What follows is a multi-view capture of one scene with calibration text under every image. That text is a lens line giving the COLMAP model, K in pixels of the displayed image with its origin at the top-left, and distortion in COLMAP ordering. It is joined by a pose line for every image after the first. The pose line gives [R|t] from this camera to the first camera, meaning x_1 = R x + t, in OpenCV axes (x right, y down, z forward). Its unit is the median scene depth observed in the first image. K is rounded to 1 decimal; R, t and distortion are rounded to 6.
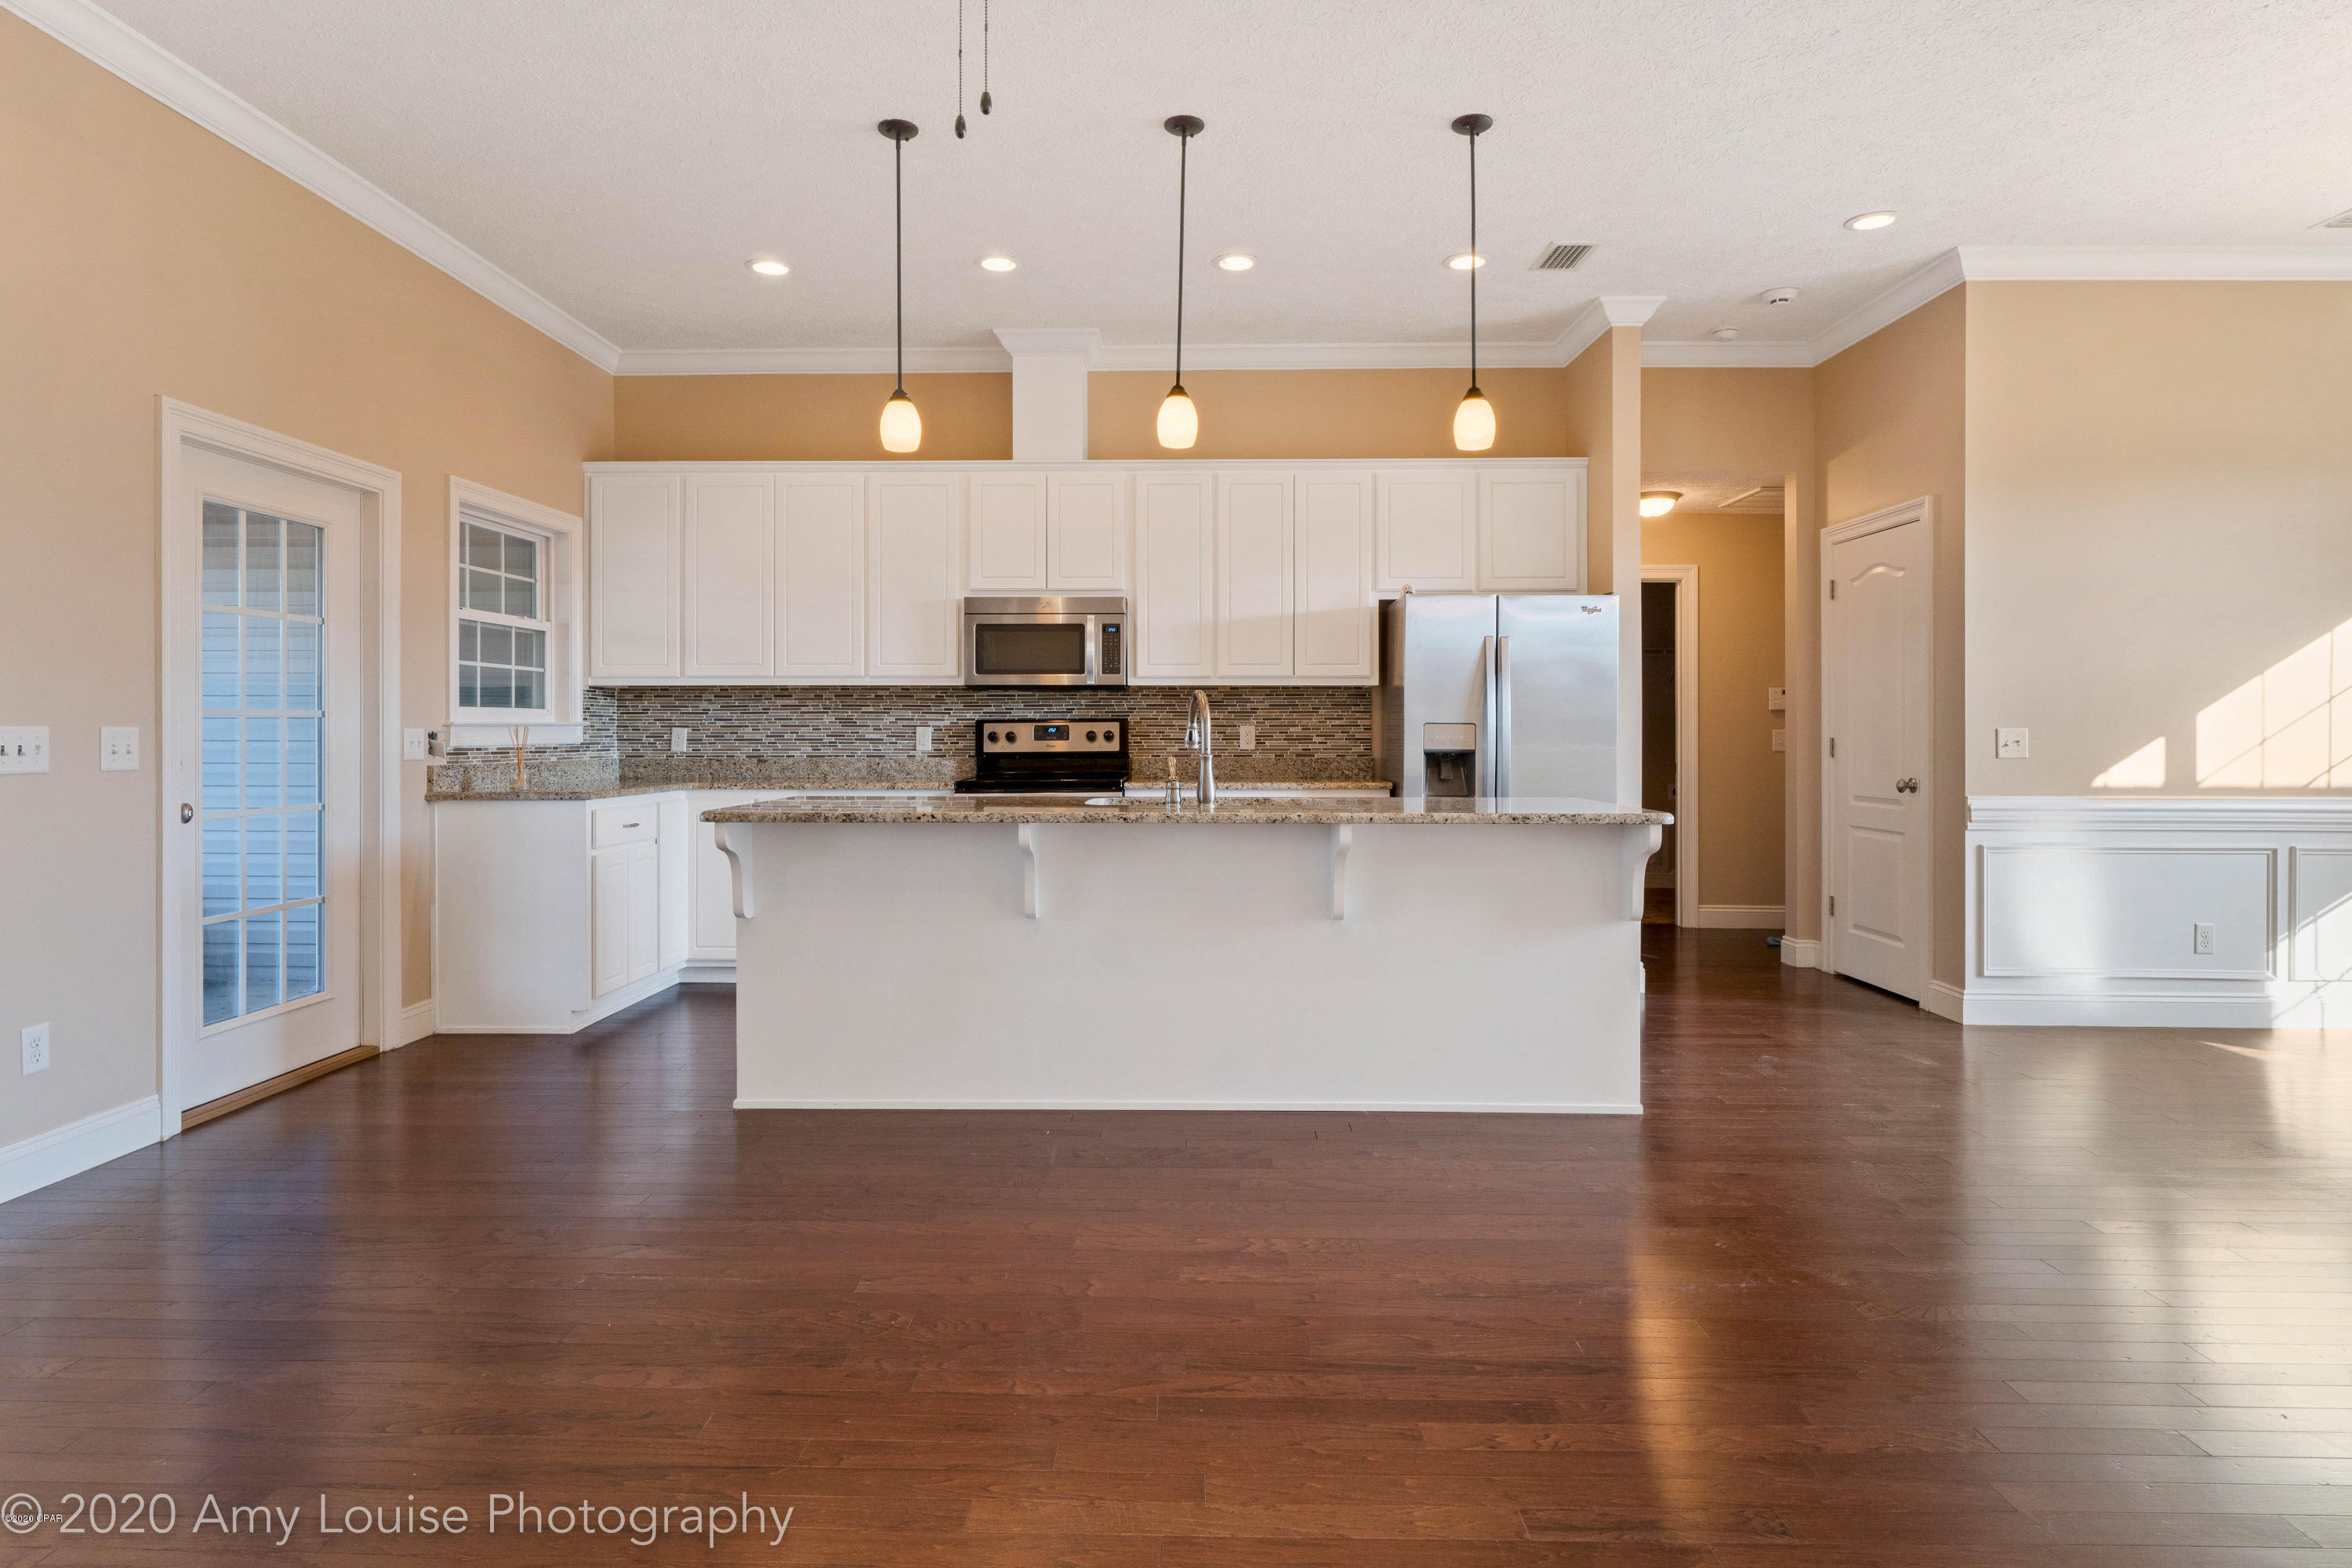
lens RADIAL K [[1257.3, 0, 1173.4], [0, 1257.3, 733.6], [0, 0, 1]] dist [-0.002642, -0.003061]
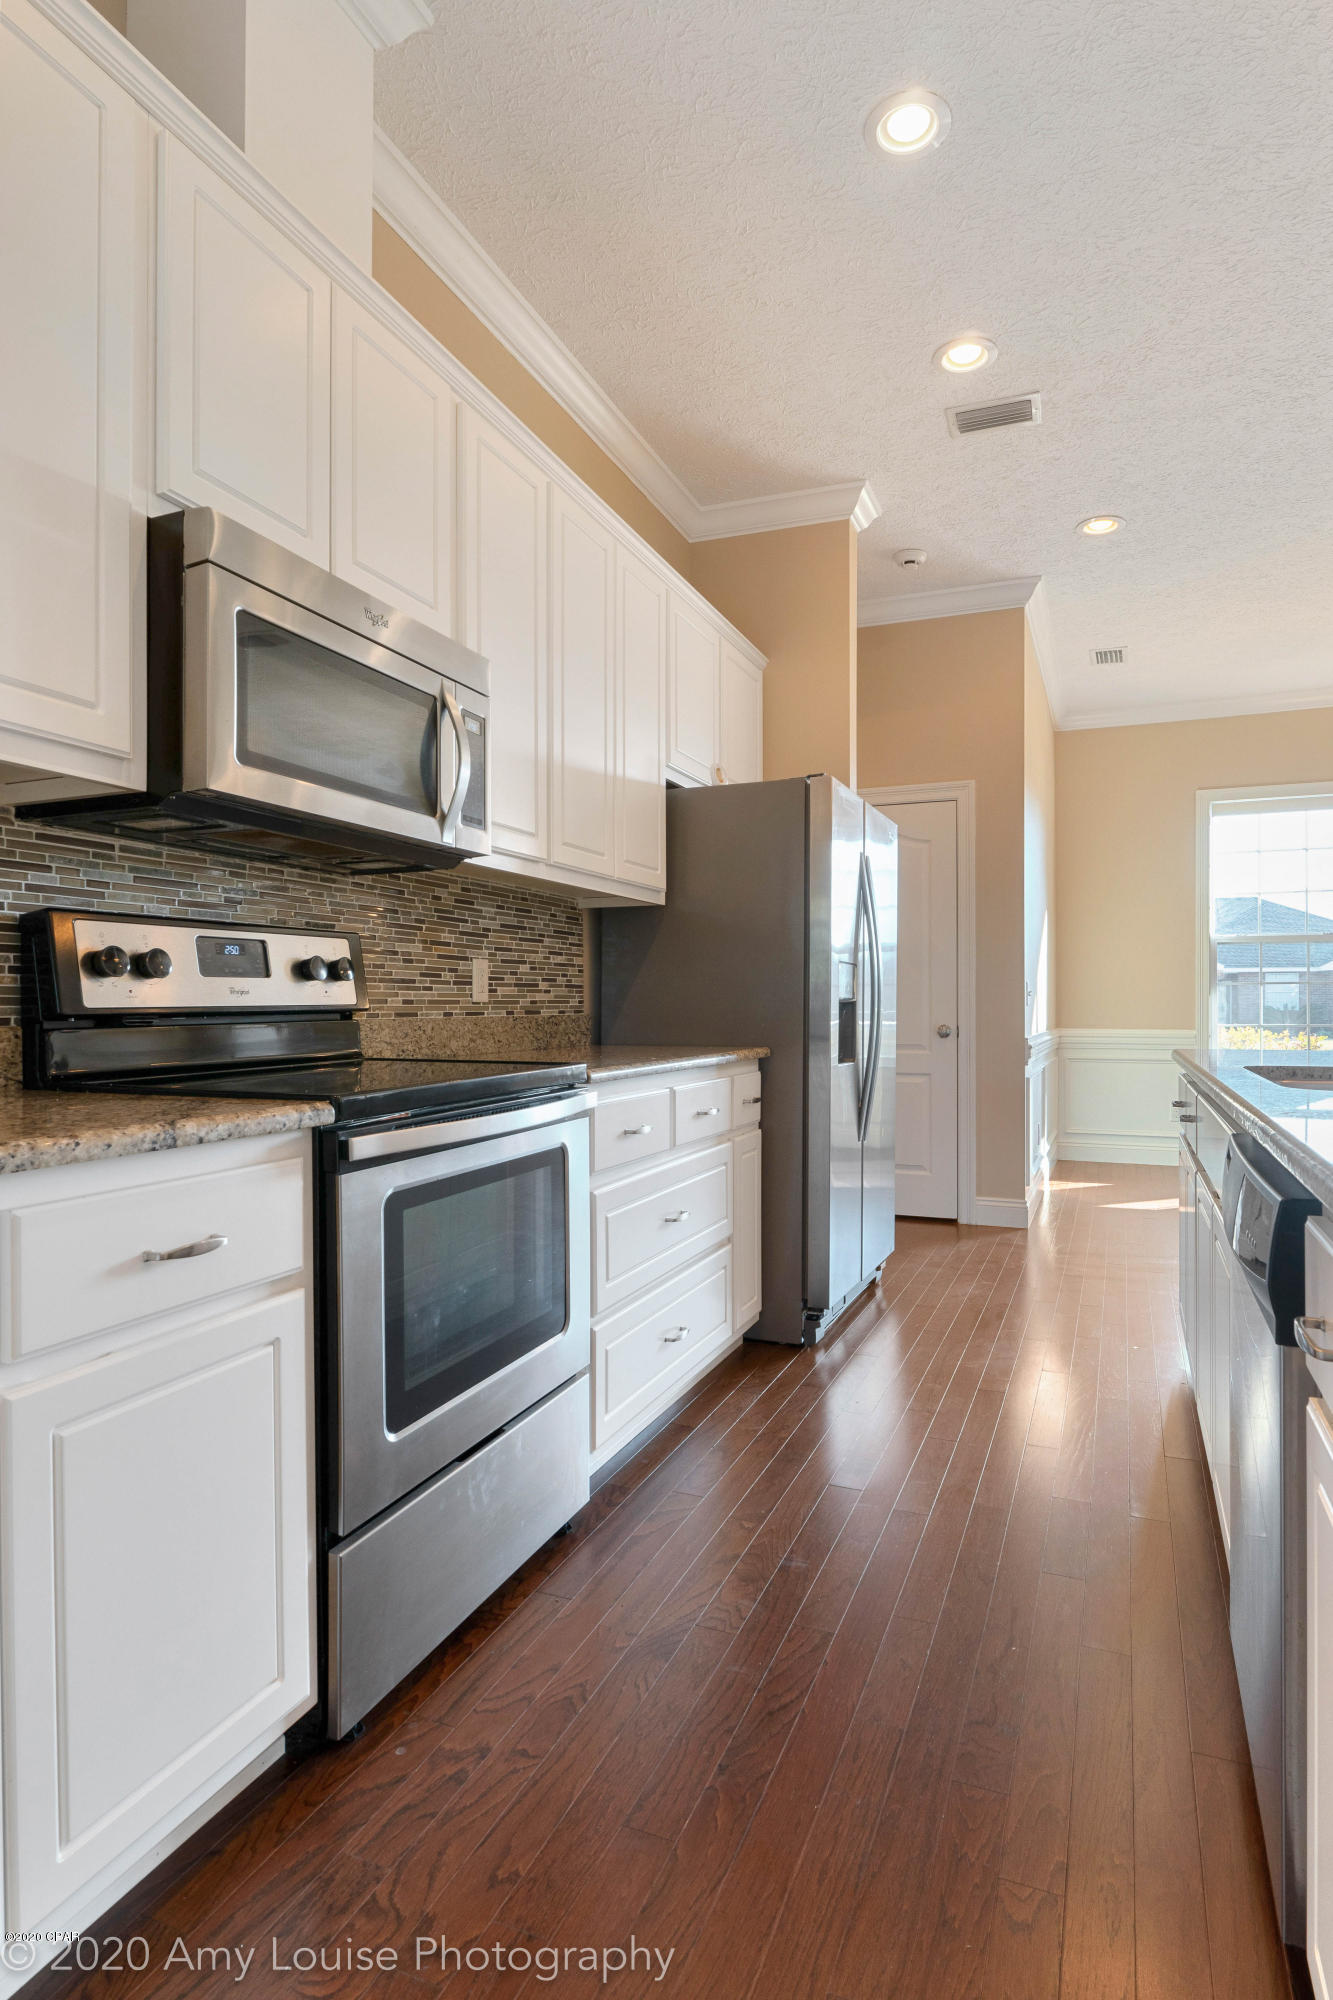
lens RADIAL K [[1069.2, 0, 675.1], [0, 1069.2, 1005.5], [0, 0, 1]] dist [-0.002642, -0.003061]
pose [[0.367212, -0.001721, 0.930136, -0.364745], [0.001322, 0.999998, 0.001328, 0.014280], [-0.930136, 0.000741, 0.367214, 0.778710]]
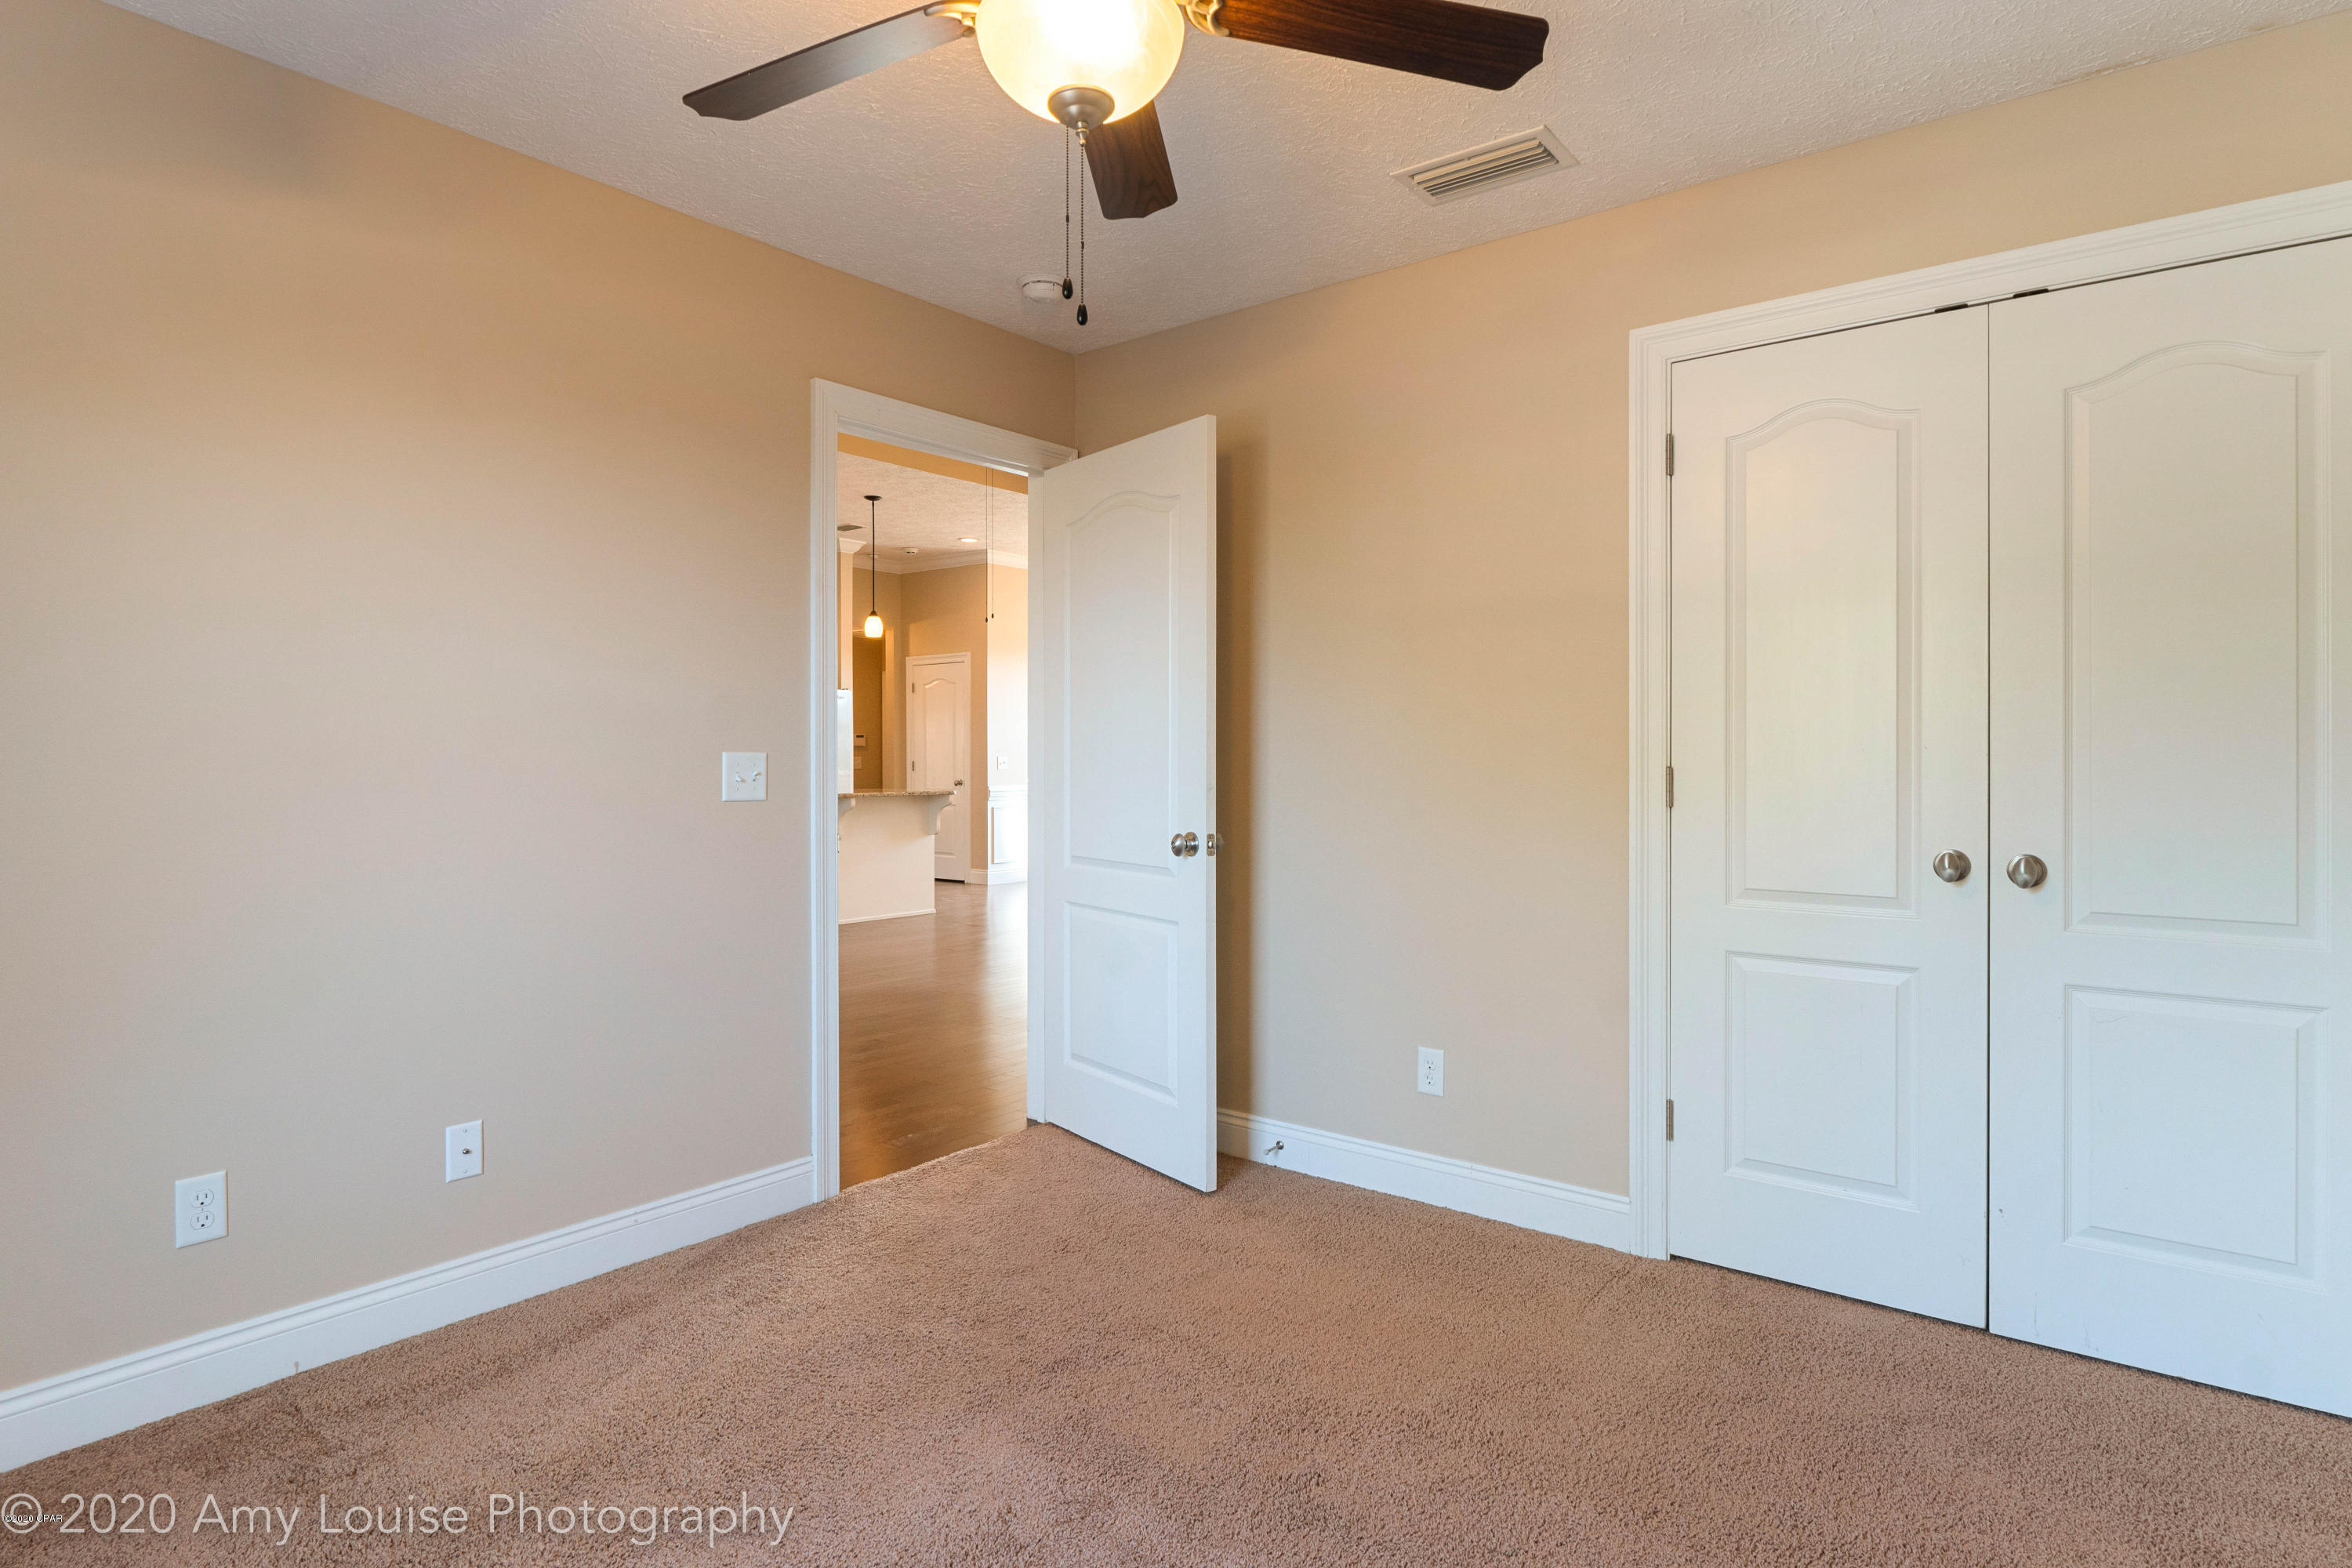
lens RADIAL K [[1257.3, 0, 1162.4], [0, 1257.3, 784.2], [0, 0, 1]] dist [-0.002642, -0.003061]
pose [[0.606625, -0.014908, 0.794848, -0.844299], [0.000341, 0.999829, 0.018492, 0.003186], [-0.794988, -0.010947, 0.606527, -0.548784]]
